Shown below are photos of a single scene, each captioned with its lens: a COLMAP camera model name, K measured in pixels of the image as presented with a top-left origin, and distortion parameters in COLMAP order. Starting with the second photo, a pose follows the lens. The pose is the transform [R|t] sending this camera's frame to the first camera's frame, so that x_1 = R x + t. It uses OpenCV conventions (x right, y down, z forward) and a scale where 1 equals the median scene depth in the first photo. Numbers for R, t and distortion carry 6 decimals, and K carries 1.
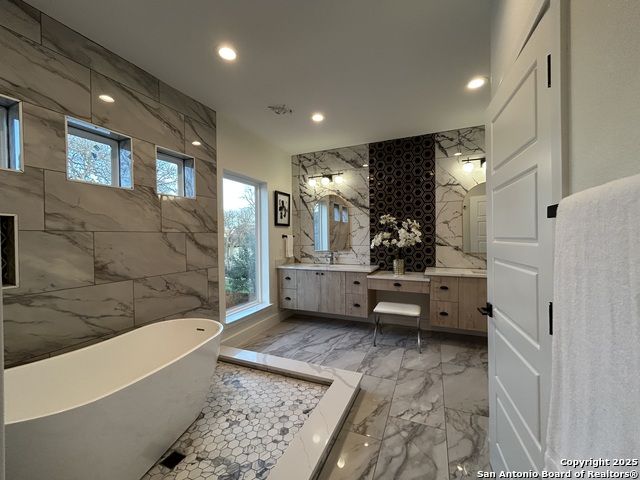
lens RADIAL K [[261.6, 0, 318.6], [0, 261.6, 240.2], [0, 0, 1]] dist [-0.000523, 0.000196]
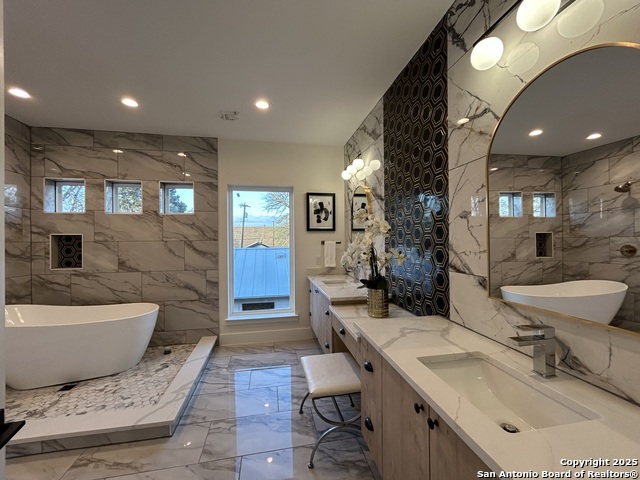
lens RADIAL K [[261.6, 0, 318.6], [0, 261.6, 240.2], [0, 0, 1]] dist [-0.000523, 0.000196]
pose [[0.565863, 0.005667, -0.824479, 0.918889], [-0.008103, 0.999966, 0.001312, -0.038019], [0.824459, 0.005939, 0.565890, 0.777032]]
